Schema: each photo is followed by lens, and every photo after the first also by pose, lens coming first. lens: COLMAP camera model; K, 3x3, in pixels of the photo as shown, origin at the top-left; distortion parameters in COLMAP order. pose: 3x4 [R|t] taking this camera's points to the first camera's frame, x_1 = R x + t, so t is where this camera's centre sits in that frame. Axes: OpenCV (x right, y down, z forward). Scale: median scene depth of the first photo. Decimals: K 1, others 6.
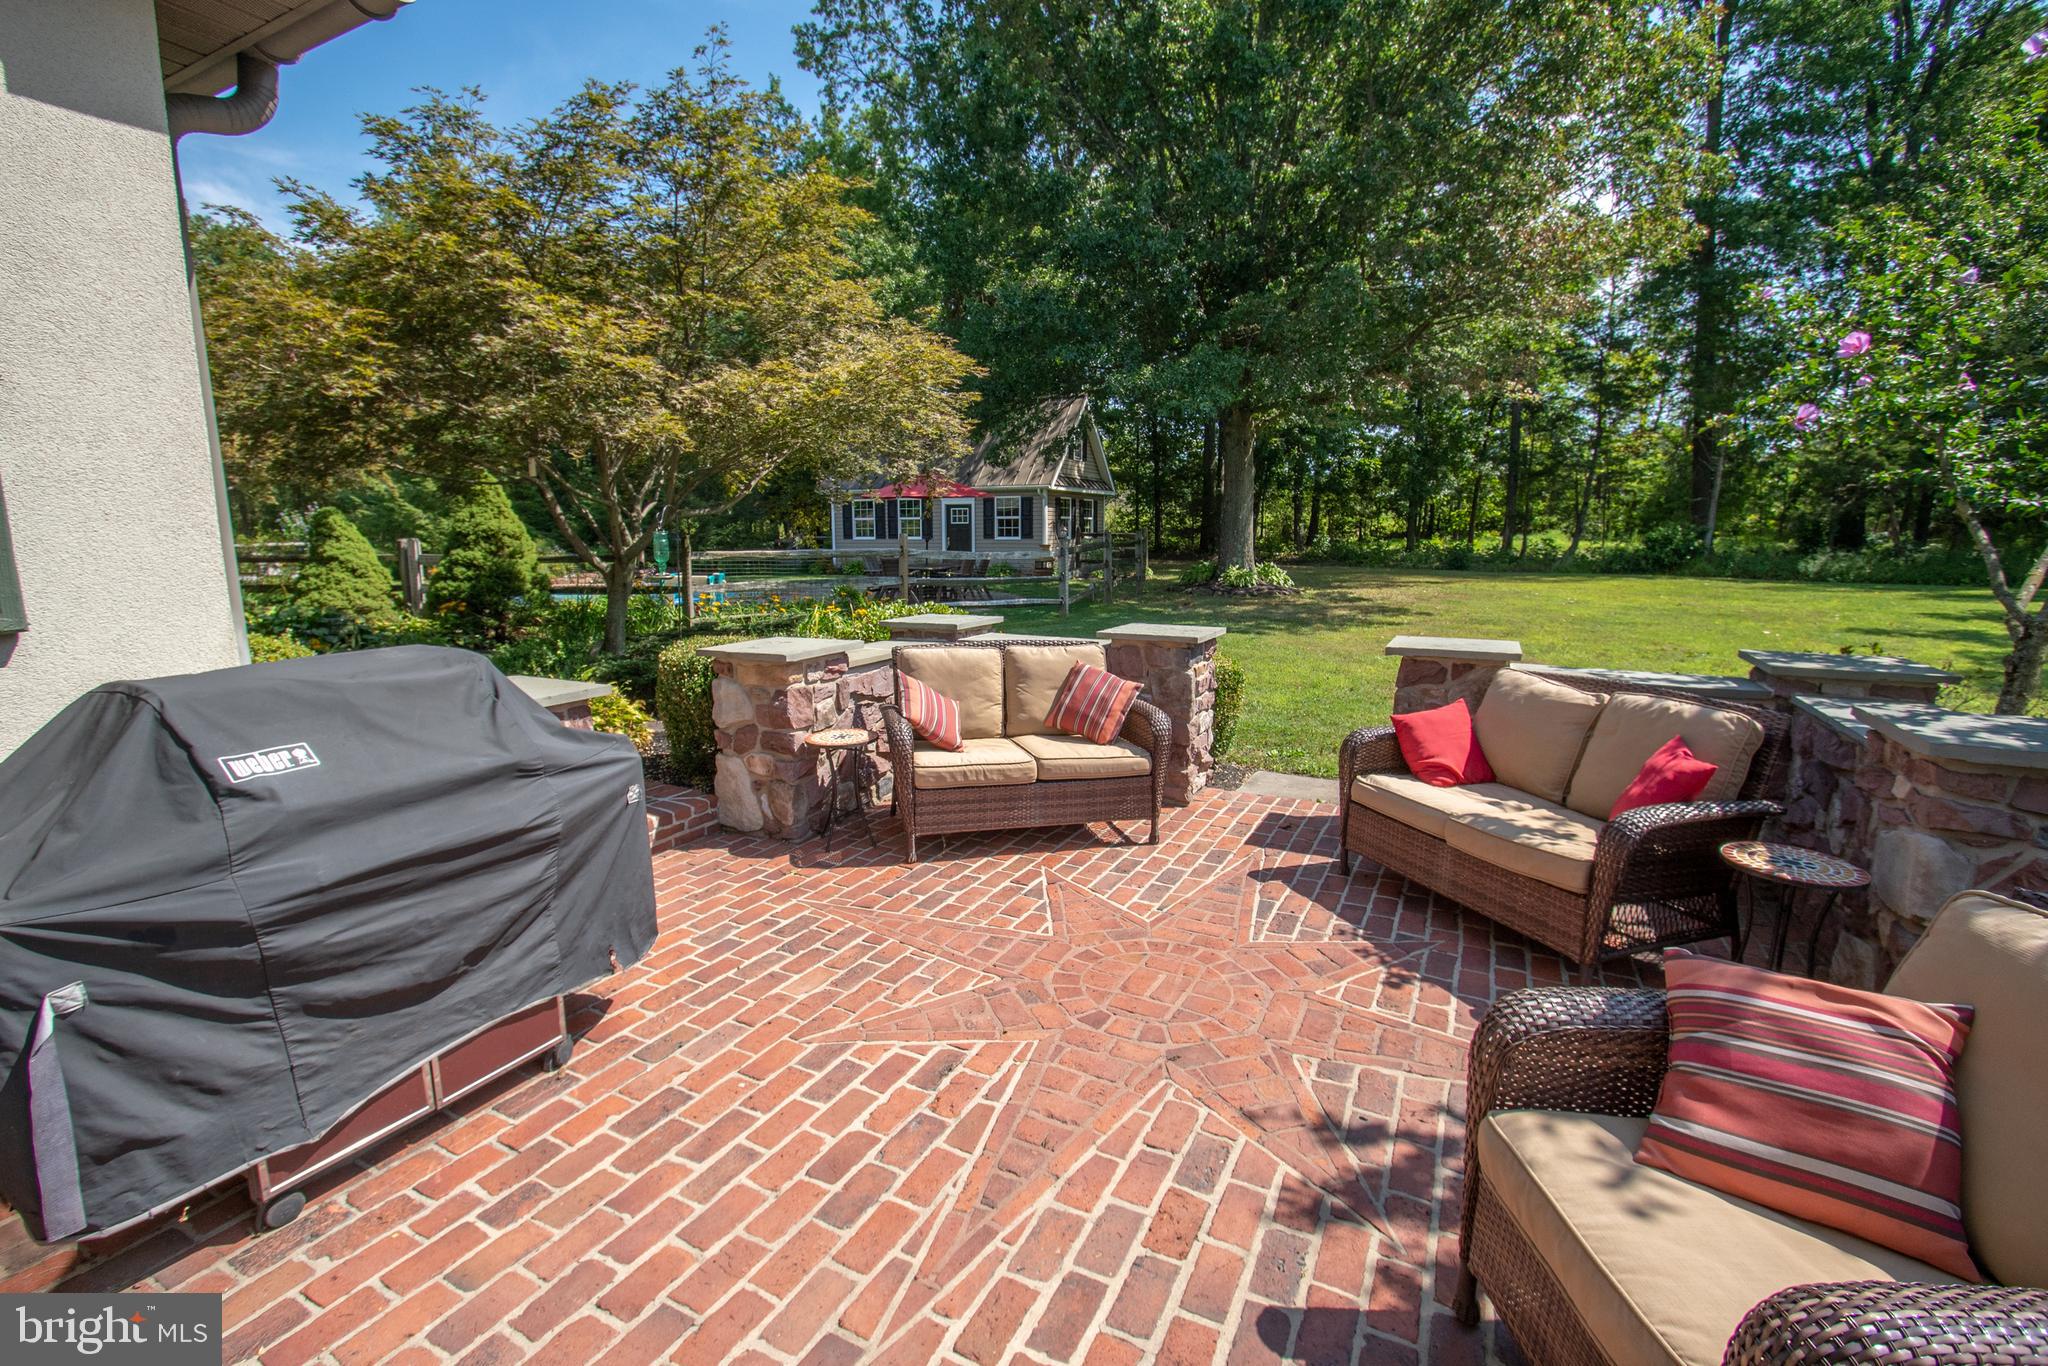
lens RADIAL K [[889.7, 0, 1011.6], [0, 889.7, 688.7], [0, 0, 1]] dist [-0.015950, 0.000025]
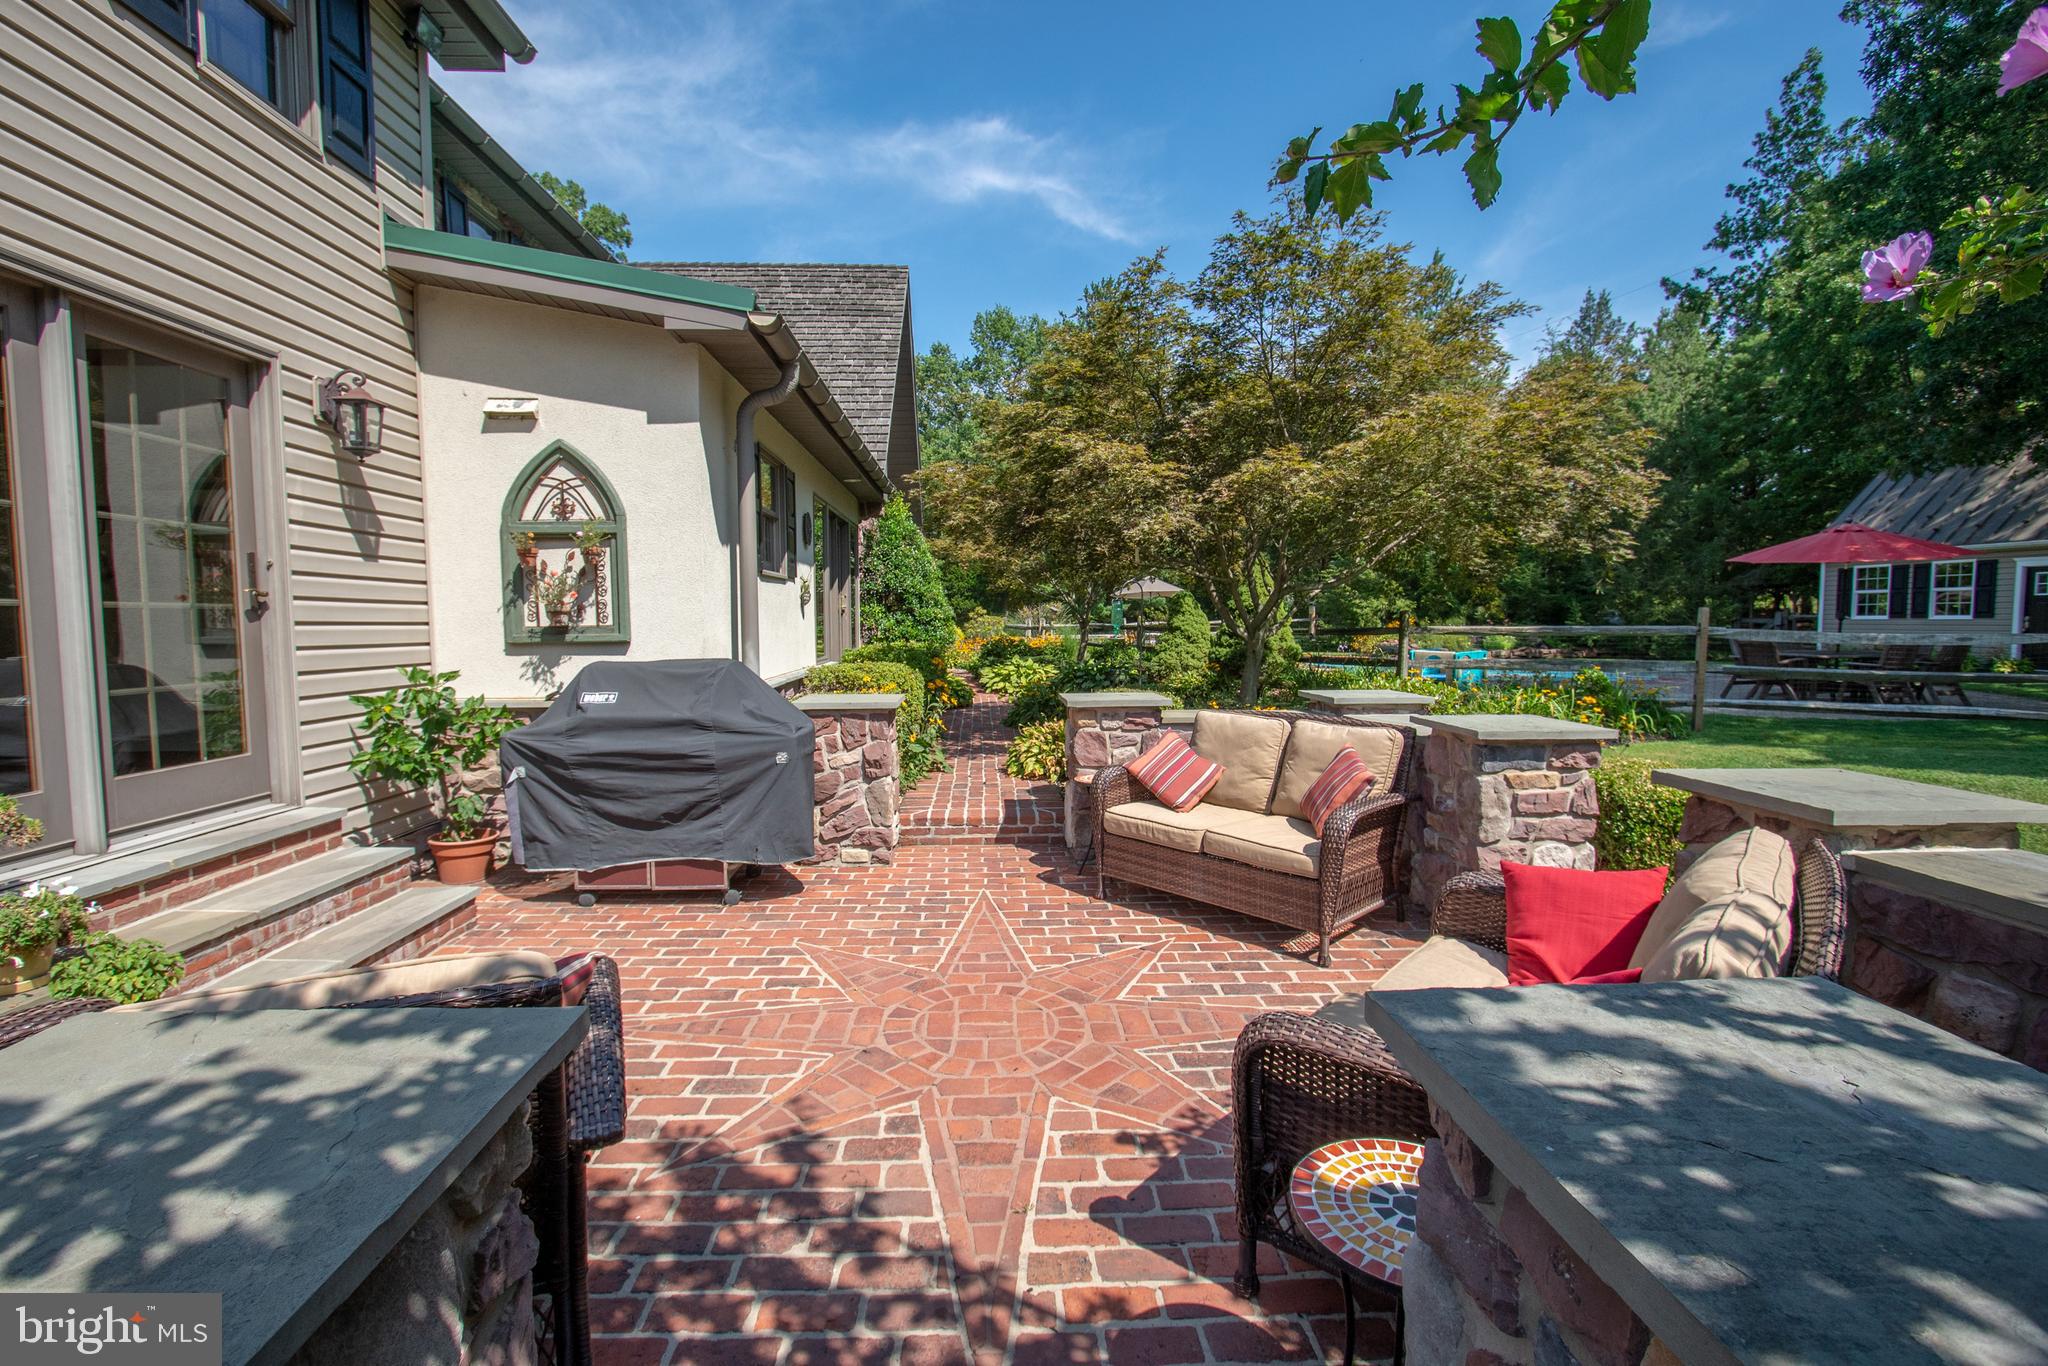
lens RADIAL K [[889.7, 0, 1022.3], [0, 889.7, 674.3], [0, 0, 1]] dist [-0.015950, 0.000025]
pose [[0.513850, 0.054599, -0.856141, 0.718319], [-0.144344, 0.989247, -0.023546, -0.035093], [0.845650, 0.135678, 0.516206, 0.306500]]
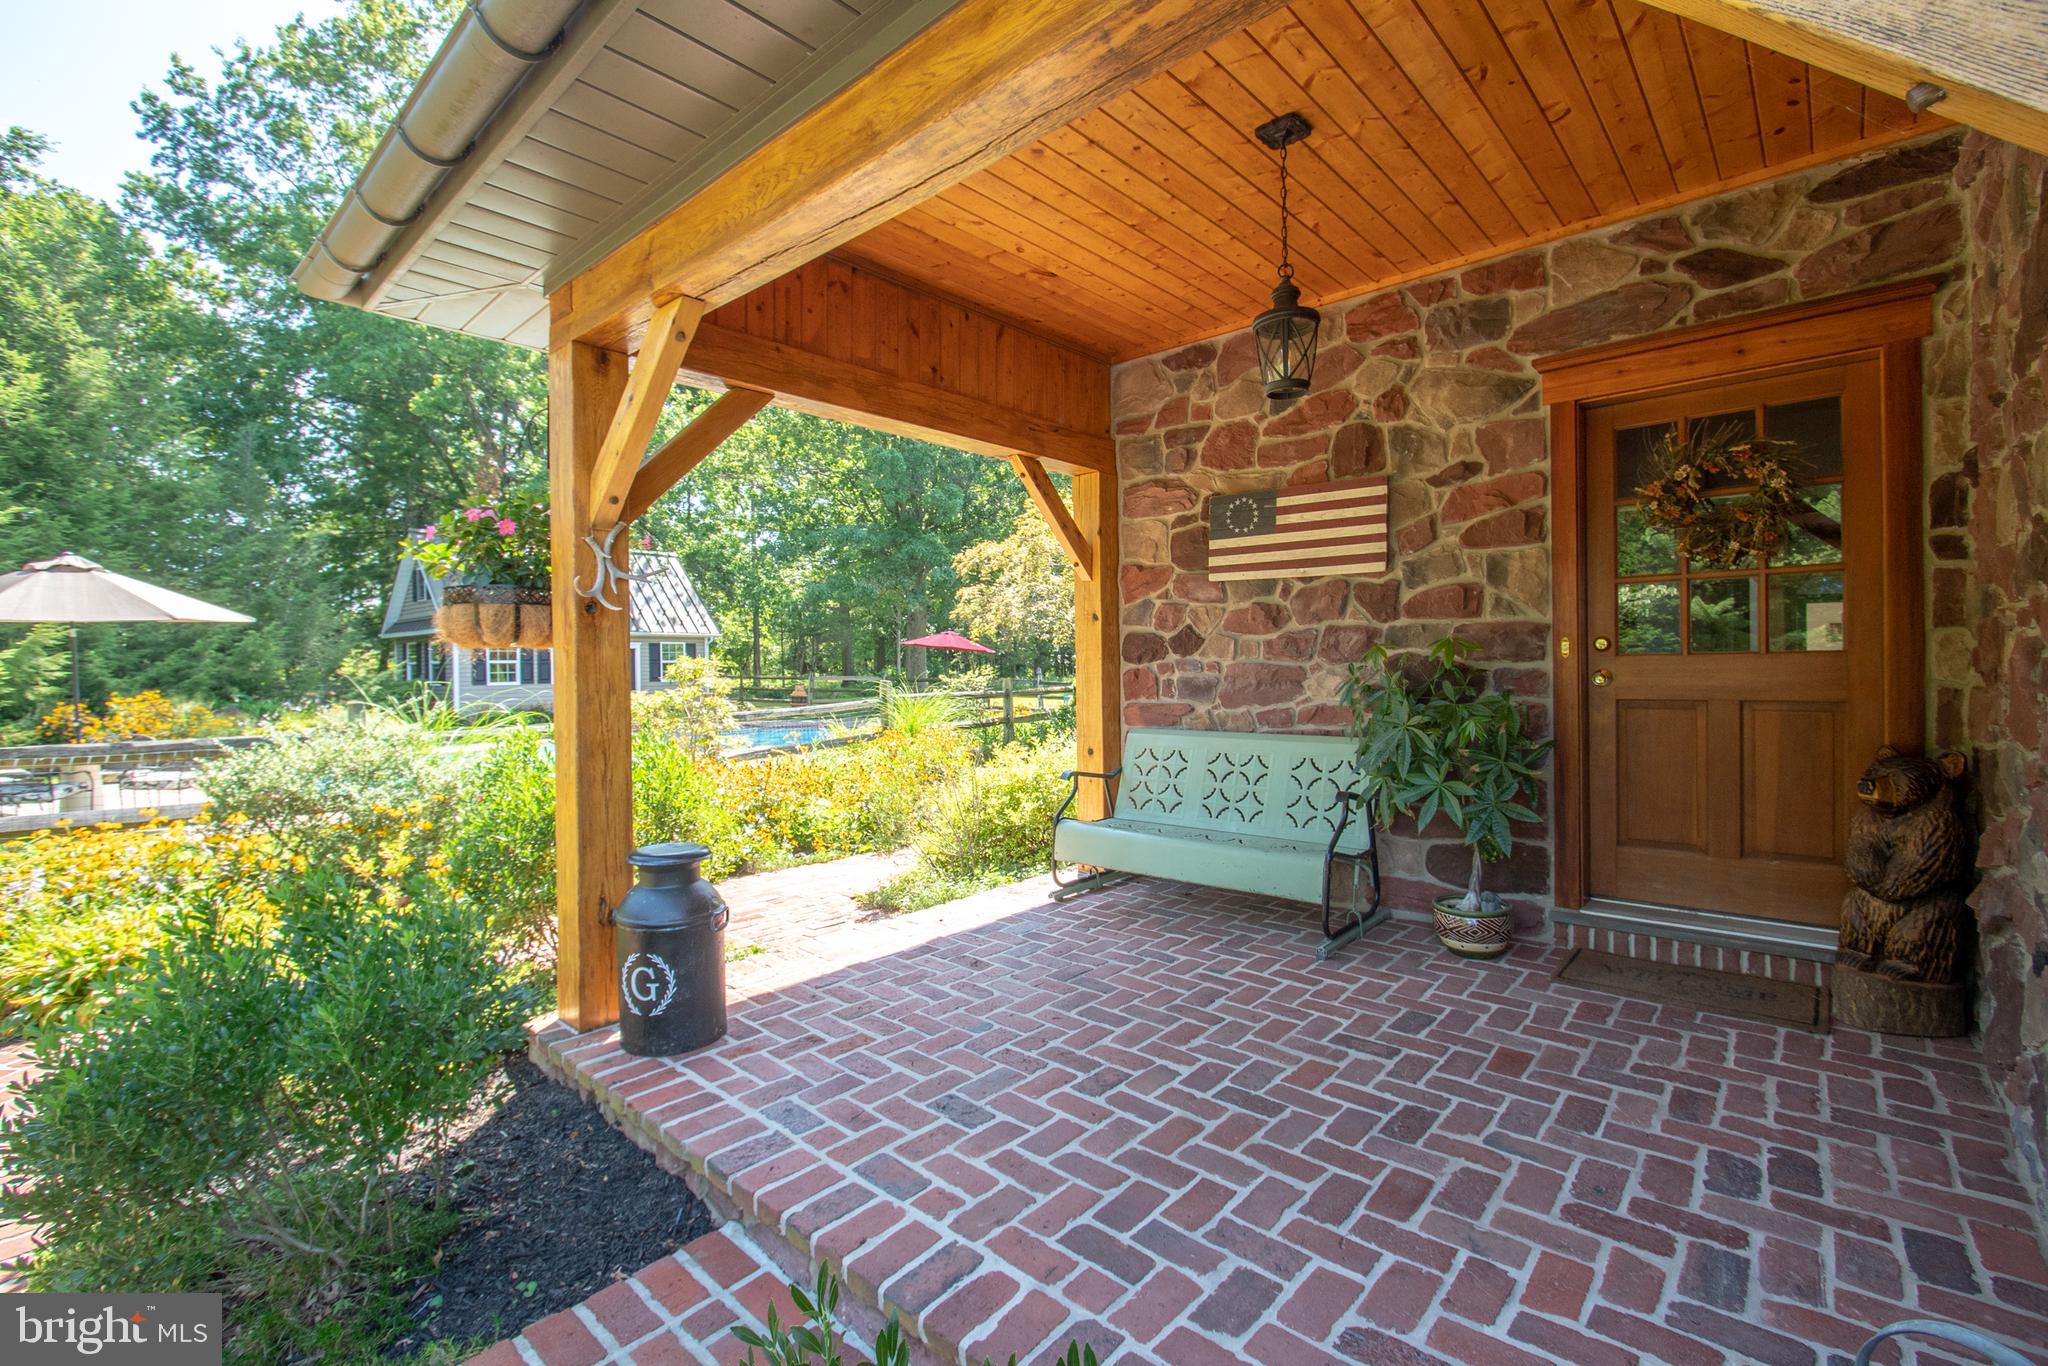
lens RADIAL K [[889.7, 0, 1027.2], [0, 889.7, 675.9], [0, 0, 1]] dist [-0.015950, 0.000025]
pose [[0.251086, -0.006764, 0.967941, -6.478592], [0.178107, 0.983225, -0.039330, -0.376406], [-0.951438, 0.182272, 0.248079, 2.185522]]
